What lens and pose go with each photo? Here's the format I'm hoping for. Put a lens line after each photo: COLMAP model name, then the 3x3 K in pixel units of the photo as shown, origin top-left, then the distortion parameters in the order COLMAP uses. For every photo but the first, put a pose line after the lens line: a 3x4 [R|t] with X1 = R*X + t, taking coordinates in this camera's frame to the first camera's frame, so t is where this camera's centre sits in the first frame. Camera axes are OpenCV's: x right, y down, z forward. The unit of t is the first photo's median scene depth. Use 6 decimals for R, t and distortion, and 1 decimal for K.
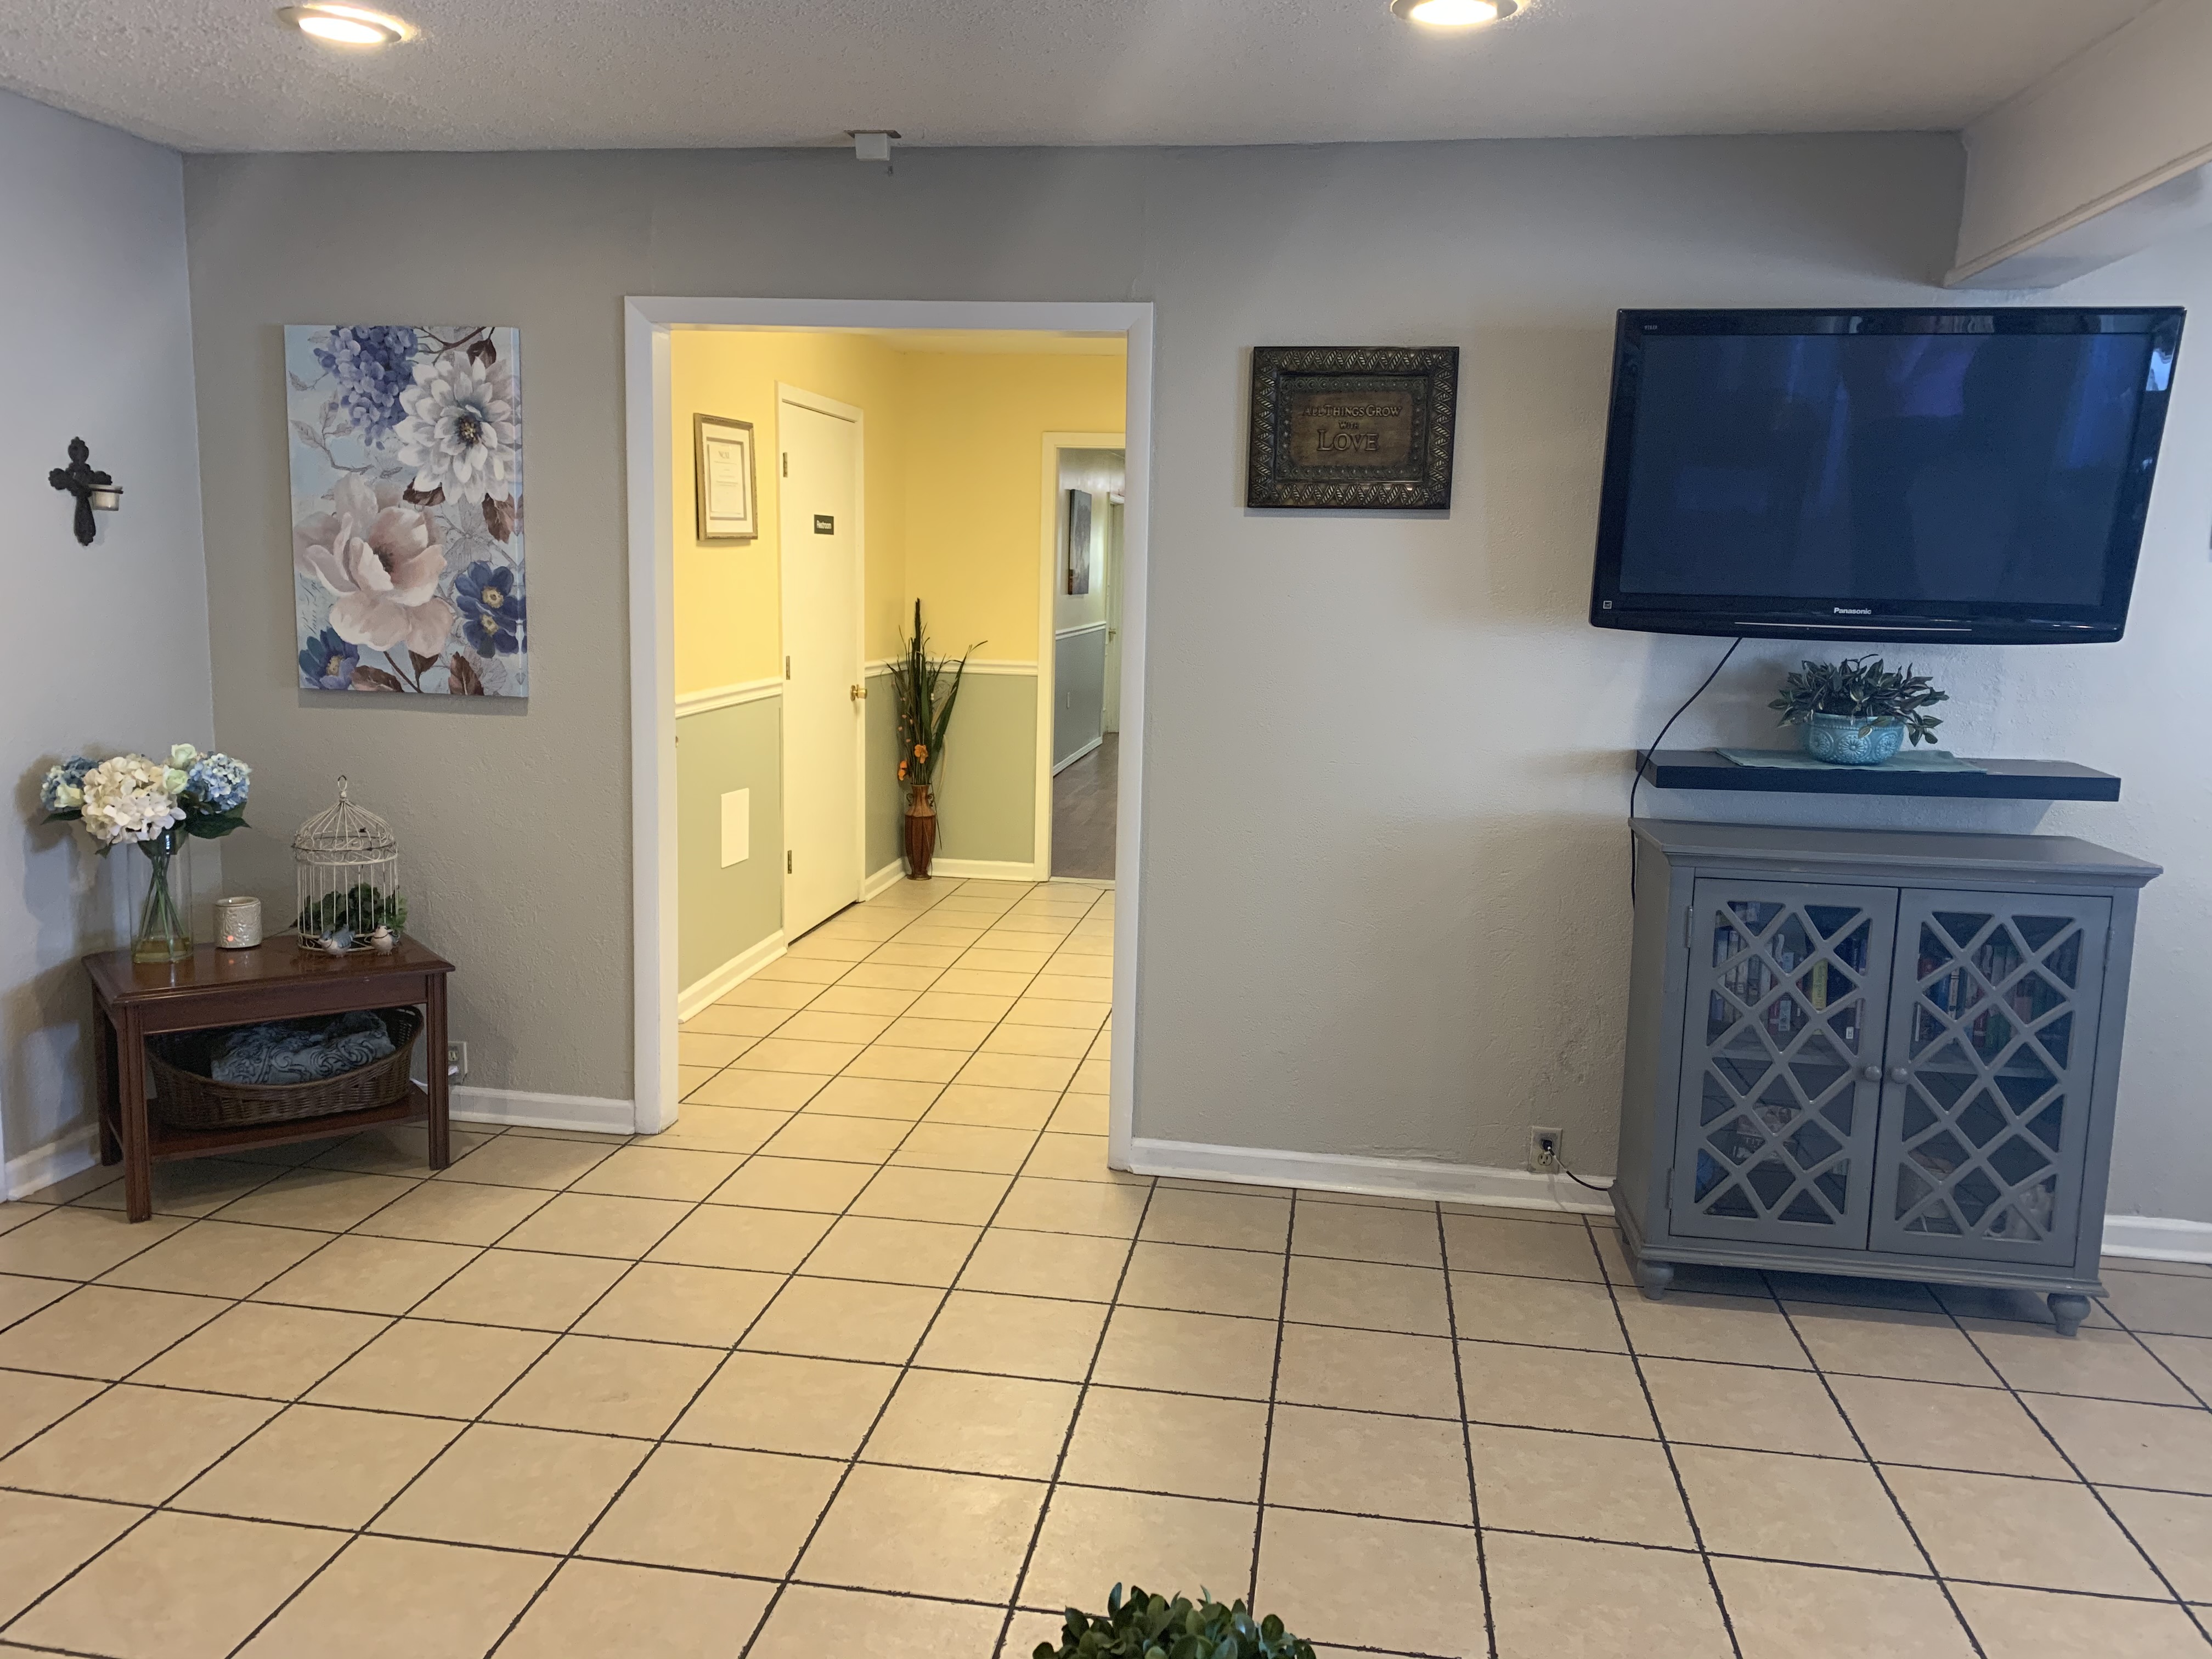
lens RADIAL K [[1717.0, 0, 1099.1], [0, 1717.0, 822.5], [0, 0, 1]] dist [0.034312, -0.027915]
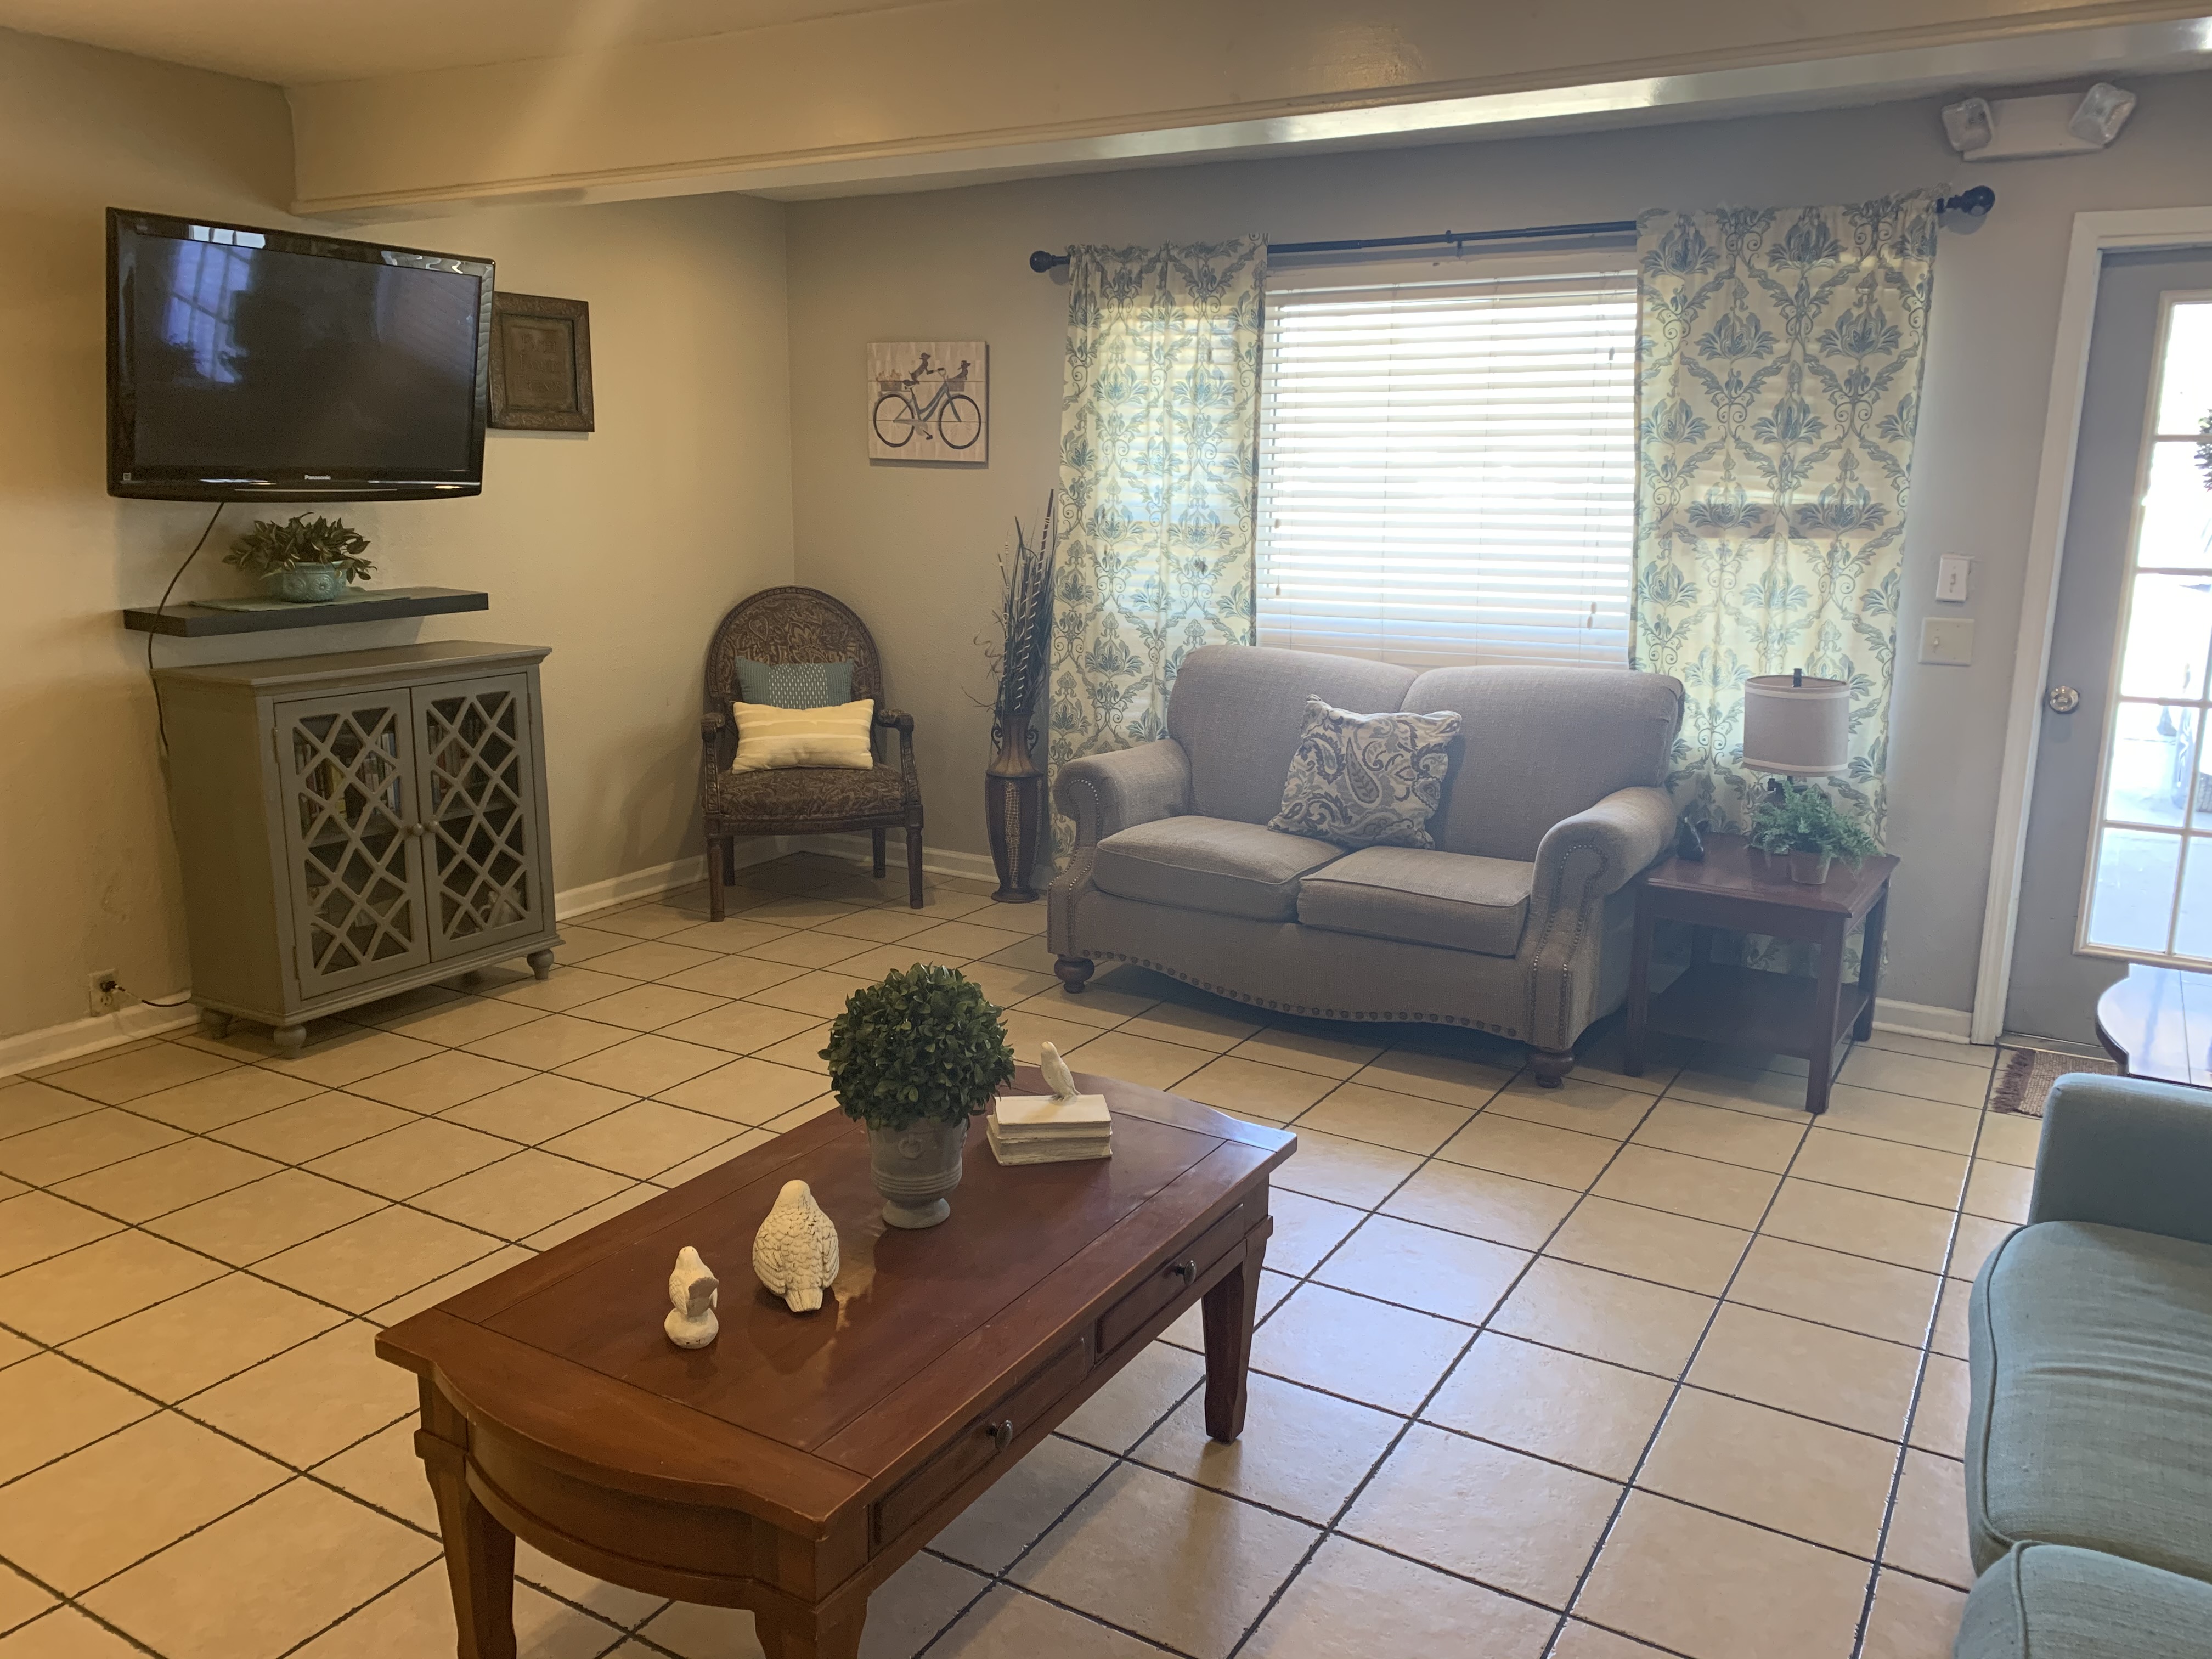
lens RADIAL K [[1717.0, 0, 1097.2], [0, 1717.0, 850.5], [0, 0, 1]] dist [0.034312, -0.027915]
pose [[0.368851, -0.221822, 0.902632, -0.547845], [0.140839, 0.973231, 0.181619, -0.006467], [-0.918756, 0.060136, 0.390218, 0.001824]]
